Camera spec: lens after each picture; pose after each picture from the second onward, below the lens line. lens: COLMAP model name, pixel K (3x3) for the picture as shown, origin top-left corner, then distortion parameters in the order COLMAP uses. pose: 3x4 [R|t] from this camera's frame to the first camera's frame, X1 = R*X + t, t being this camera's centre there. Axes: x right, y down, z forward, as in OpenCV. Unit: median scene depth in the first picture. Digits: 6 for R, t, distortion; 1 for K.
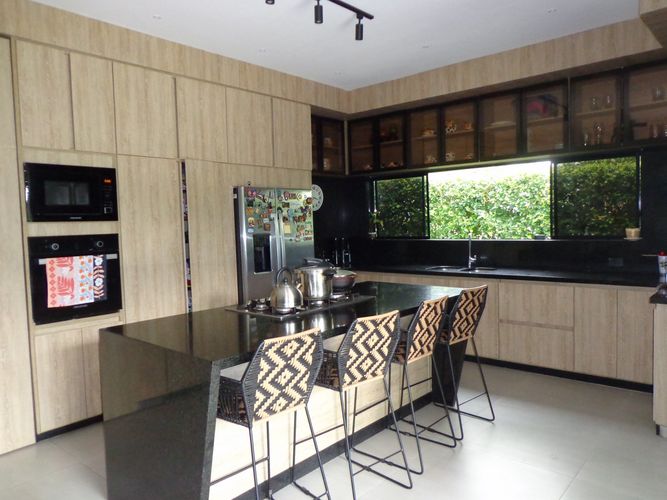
lens RADIAL K [[492.9, 0, 333.5], [0, 492.9, 246.7], [0, 0, 1]] dist [-0.007584, -0.002775]
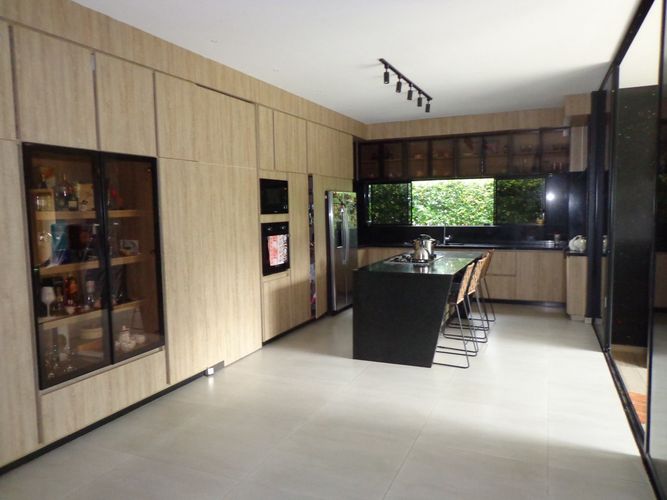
lens RADIAL K [[492.9, 0, 333.2], [0, 492.9, 251.6], [0, 0, 1]] dist [-0.007584, -0.002775]
pose [[0.953881, -0.014342, 0.299843, -0.604508], [0.003766, 0.999351, 0.035820, 0.011530], [-0.300163, -0.033039, 0.953316, -0.451014]]
